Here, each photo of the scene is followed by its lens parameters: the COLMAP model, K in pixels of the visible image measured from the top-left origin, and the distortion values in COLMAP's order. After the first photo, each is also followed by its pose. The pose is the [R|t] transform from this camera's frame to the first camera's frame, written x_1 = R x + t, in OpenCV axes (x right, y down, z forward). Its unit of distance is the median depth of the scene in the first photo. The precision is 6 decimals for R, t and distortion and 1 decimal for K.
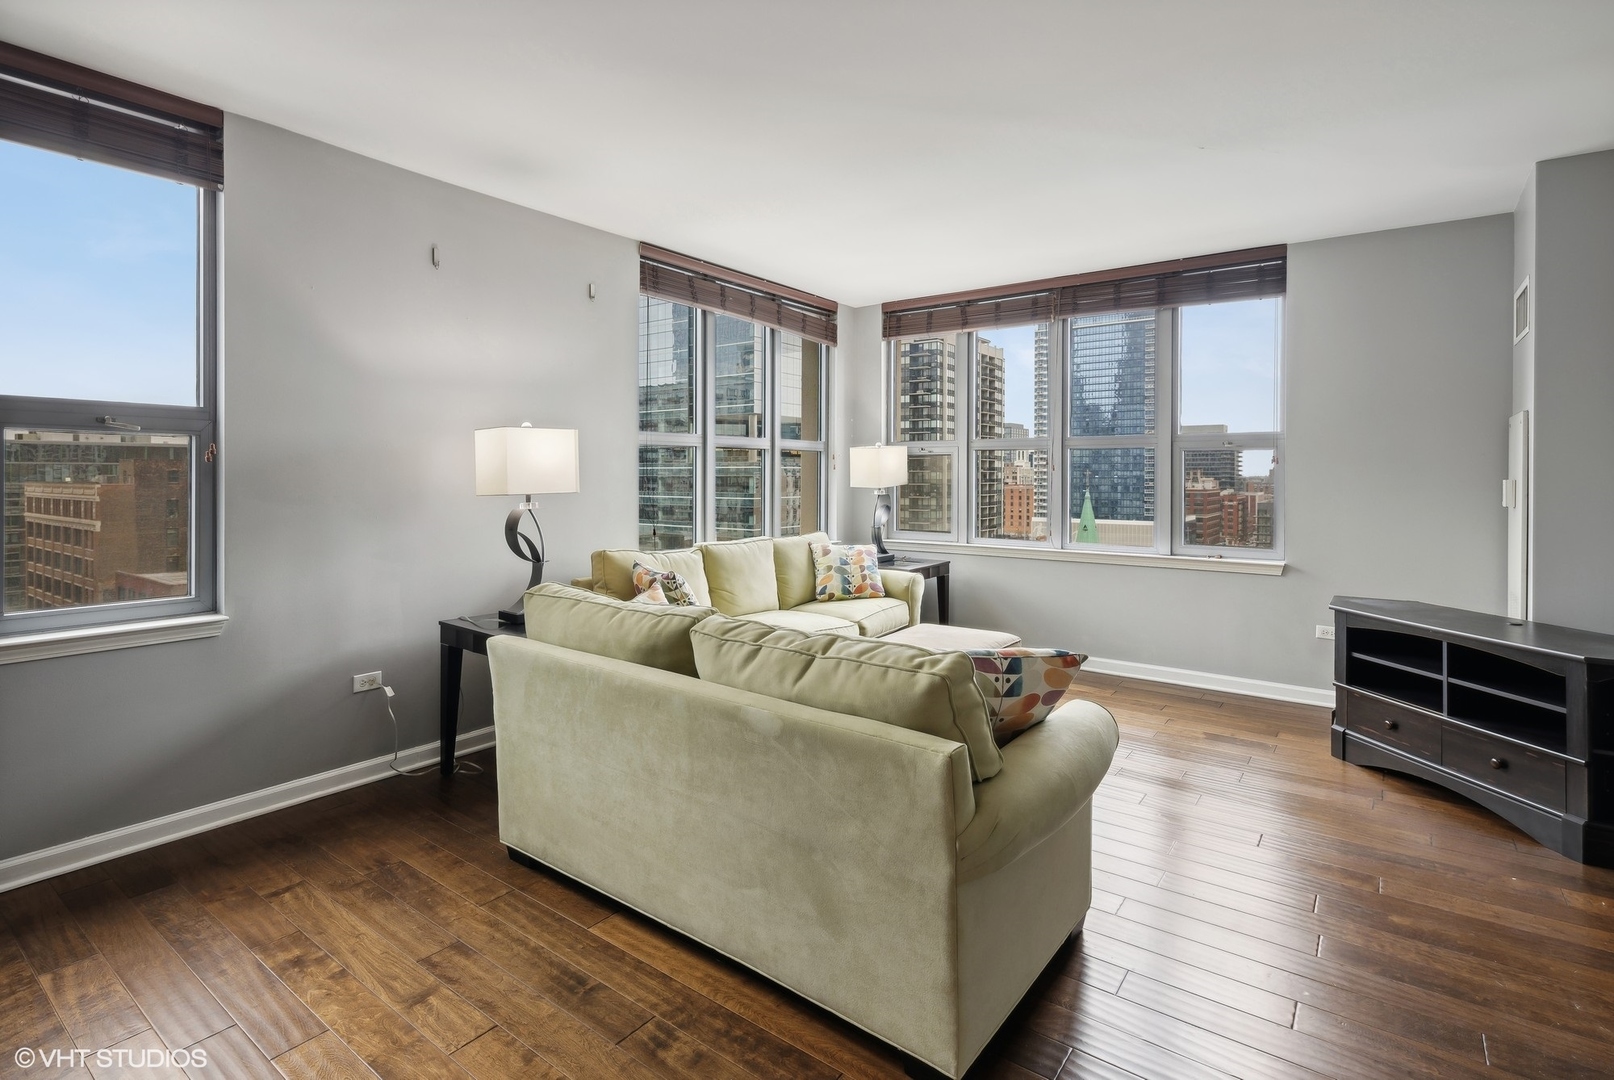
lens RADIAL K [[799.0, 0, 805.2], [0, 799.0, 491.0], [0, 0, 1]] dist [0.012277, -0.000214]
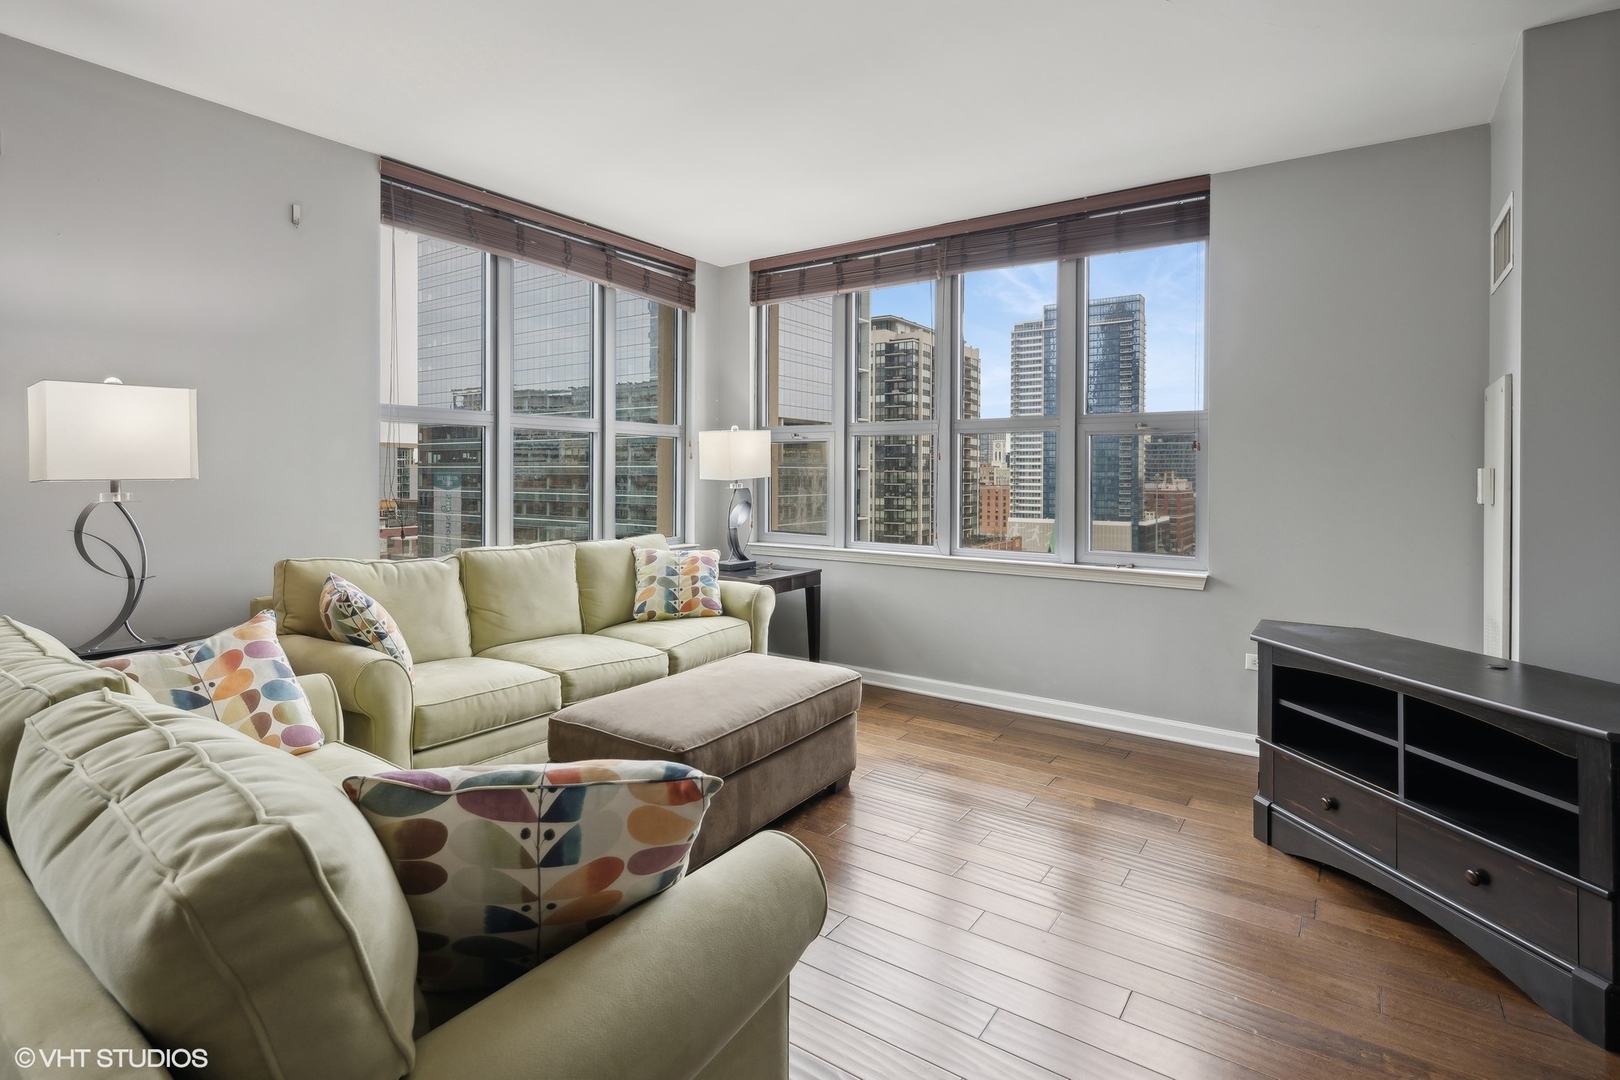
lens RADIAL K [[795.5, 0, 806.9], [0, 795.5, 486.4], [0, 0, 1]] dist [0.011252, -0.000593]
pose [[0.999689, 0.003757, 0.024647, 0.166001], [-0.003617, 0.999977, -0.005719, 0.007481], [-0.024668, 0.005629, 0.999680, 0.201156]]
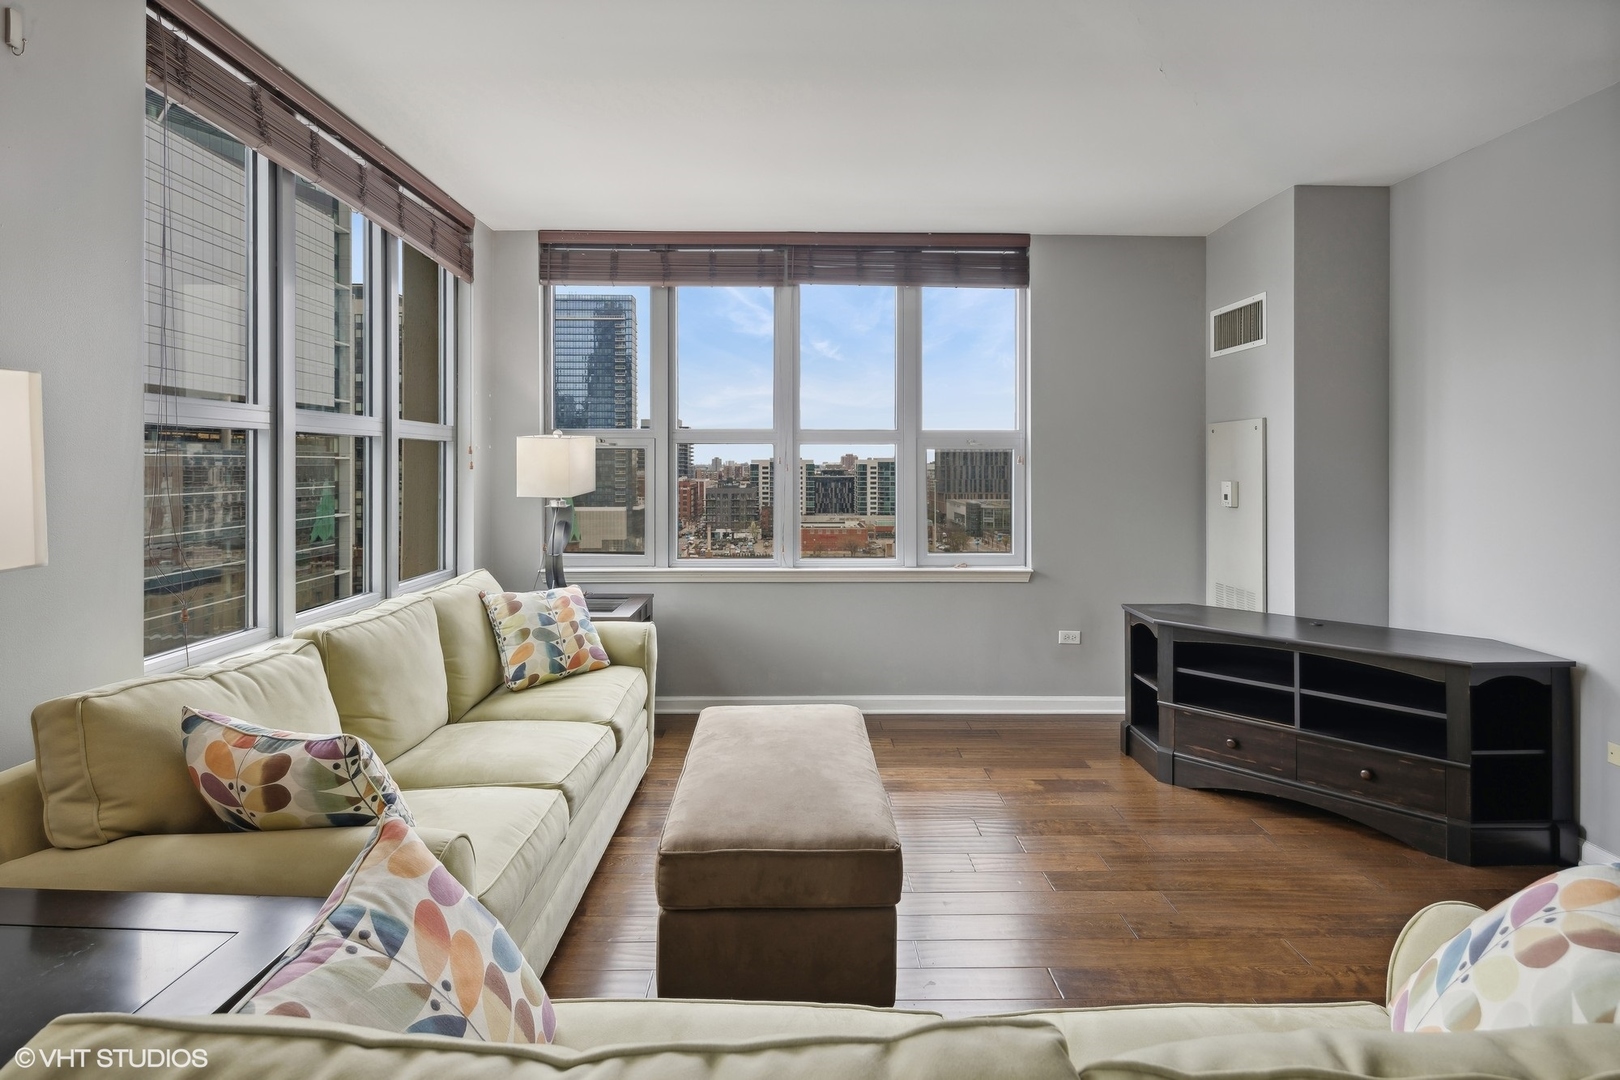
lens RADIAL K [[782.3, 0, 806.4], [0, 782.3, 468.6], [0, 0, 1]] dist [0.012501, -0.000039]
pose [[0.795102, -0.004580, 0.606458, -0.163380], [0.012709, 0.999878, -0.009111, -0.021926], [-0.606342, 0.014952, 0.795063, 0.389531]]
